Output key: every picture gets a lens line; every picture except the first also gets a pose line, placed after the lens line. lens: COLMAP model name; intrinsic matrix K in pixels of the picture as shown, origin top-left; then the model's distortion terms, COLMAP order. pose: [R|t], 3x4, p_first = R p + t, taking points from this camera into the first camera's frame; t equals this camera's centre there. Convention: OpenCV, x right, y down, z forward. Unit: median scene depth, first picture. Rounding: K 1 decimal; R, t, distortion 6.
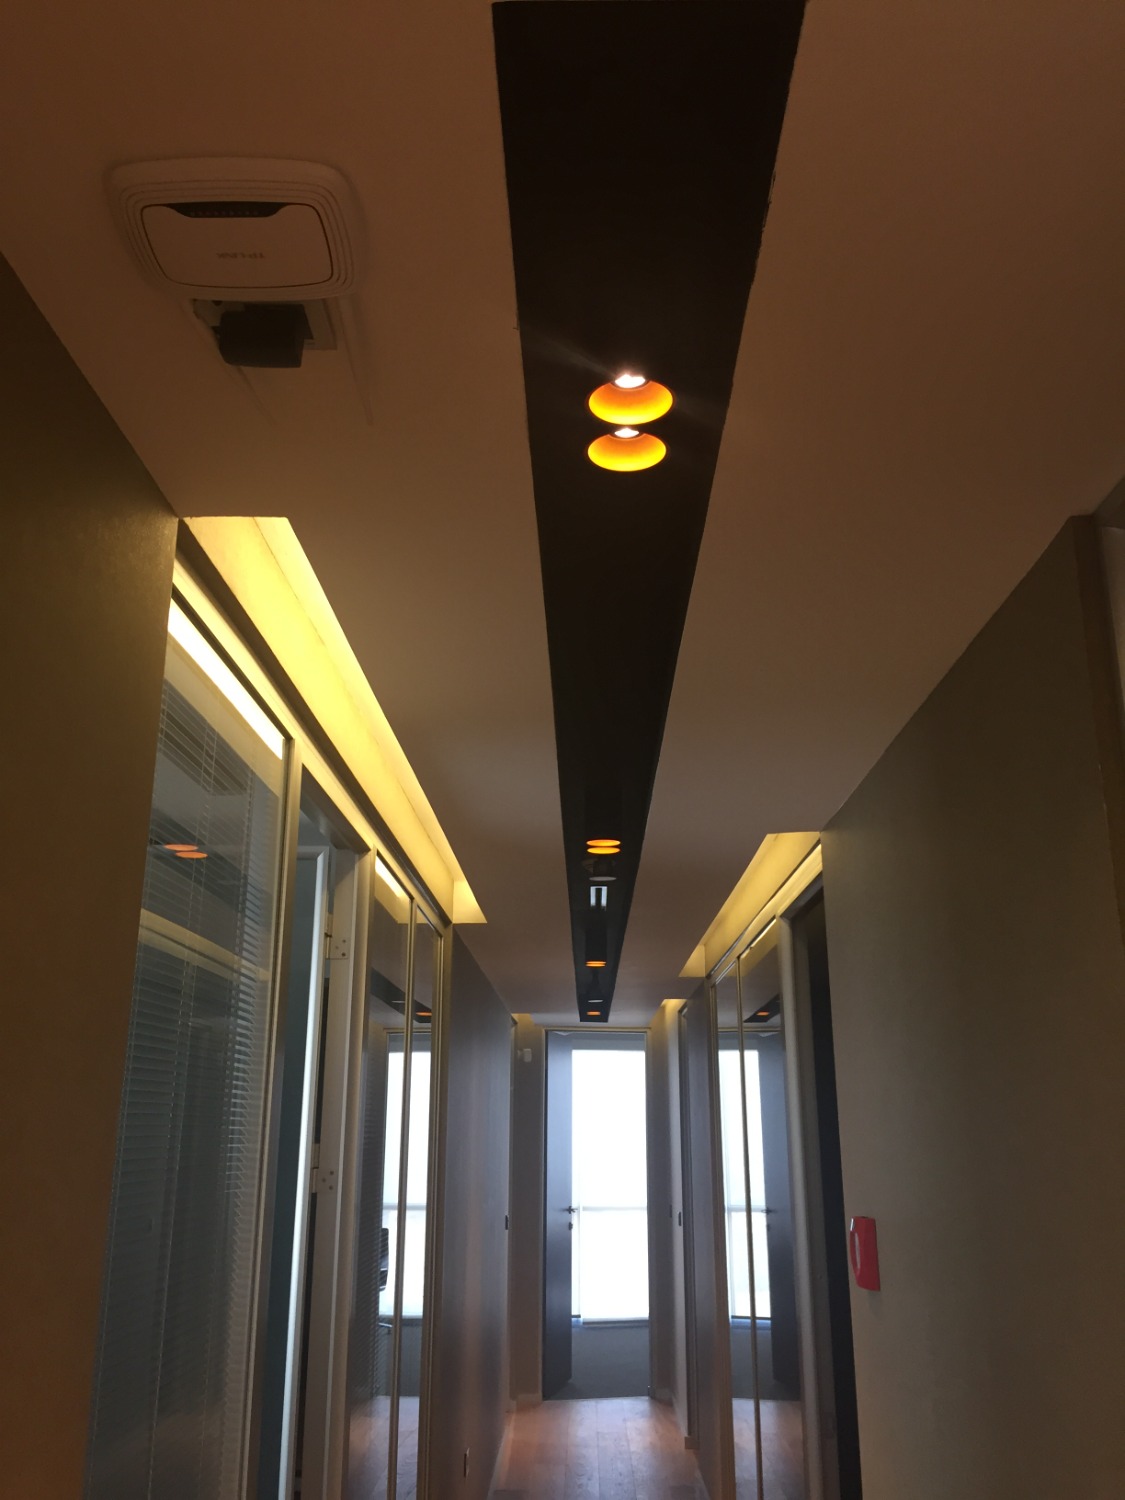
lens RADIAL K [[1274.4, 0, 562.5], [0, 1274.4, 750.0], [0, 0, 1]] dist [0.095554, -0.123261]
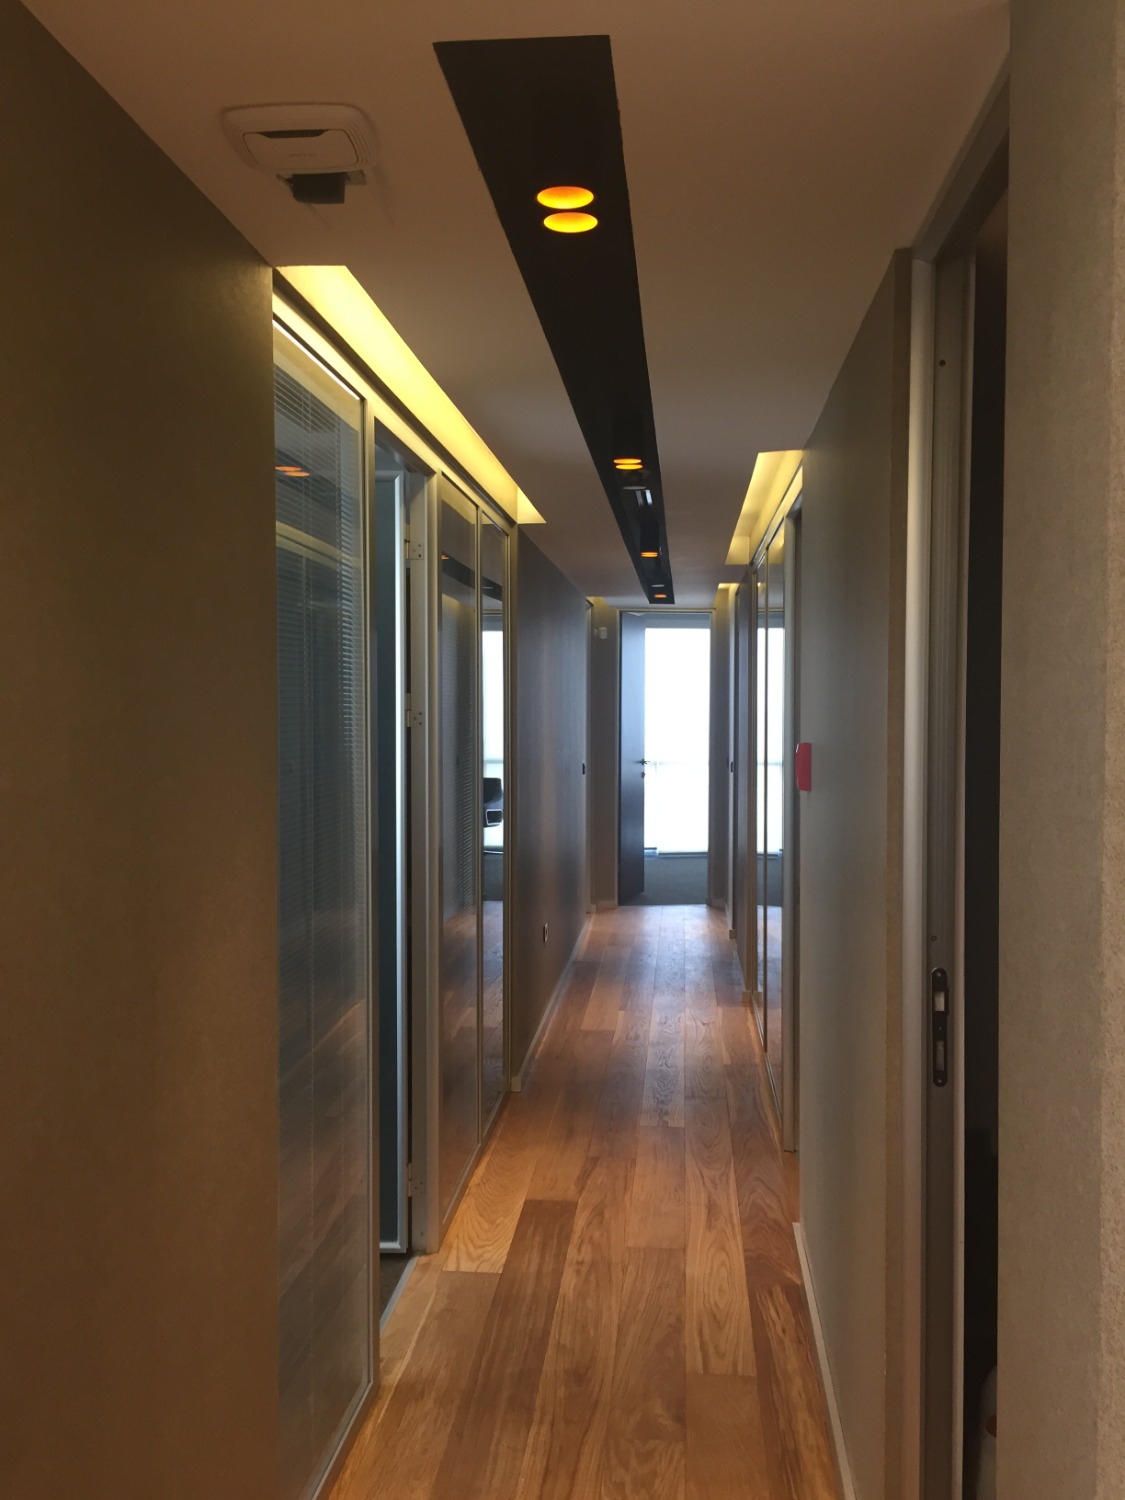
lens RADIAL K [[1274.4, 0, 562.5], [0, 1274.4, 750.0], [0, 0, 1]] dist [0.095554, -0.123261]
pose [[0.996916, 0.002505, -0.078430, 0.053164], [0.022630, 0.947847, 0.317922, -0.044133], [0.075136, -0.318716, 0.944867, -0.194903]]
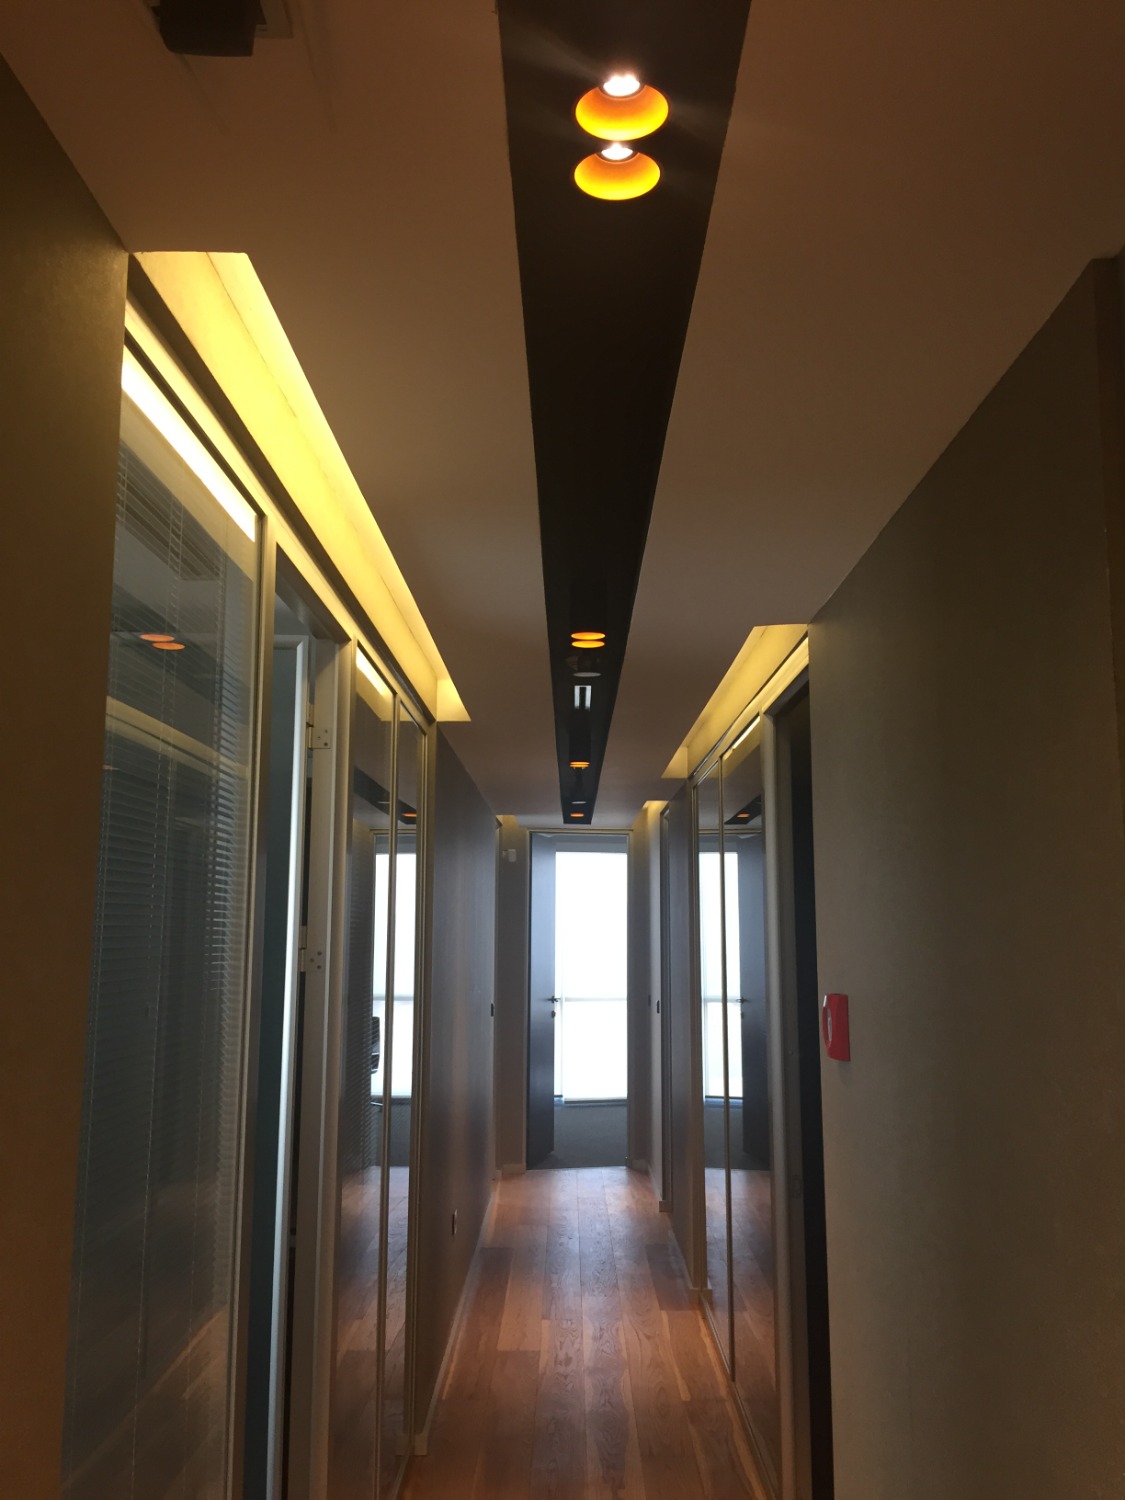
lens RADIAL K [[1274.4, 0, 562.5], [0, 1274.4, 750.0], [0, 0, 1]] dist [0.095554, -0.123261]
pose [[0.999921, 0.003084, 0.012205, 0.000513], [-0.004835, 0.989247, 0.146177, 0.012646], [-0.011623, -0.146224, 0.989183, 0.010694]]
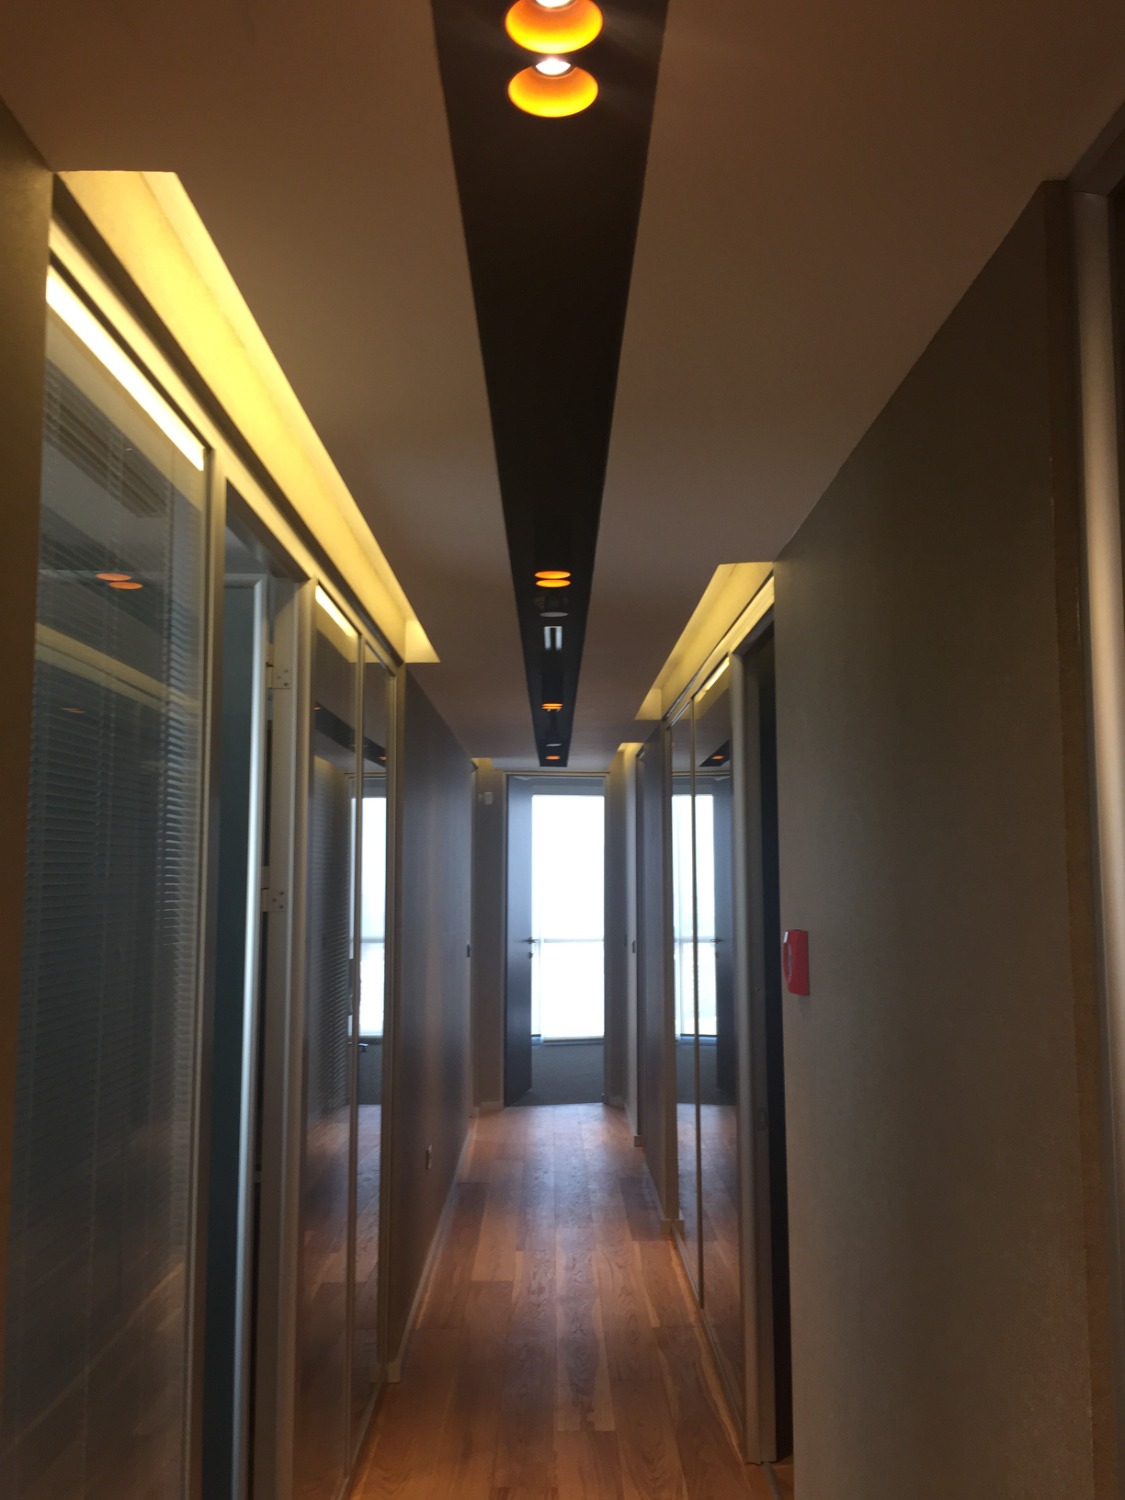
lens RADIAL K [[1274.4, 0, 562.5], [0, 1274.4, 750.0], [0, 0, 1]] dist [0.095554, -0.123261]
pose [[0.999661, -0.000809, 0.026039, 0.011327], [-0.004139, 0.981889, 0.189410, 0.015152], [-0.025721, -0.189454, 0.981553, 0.012172]]
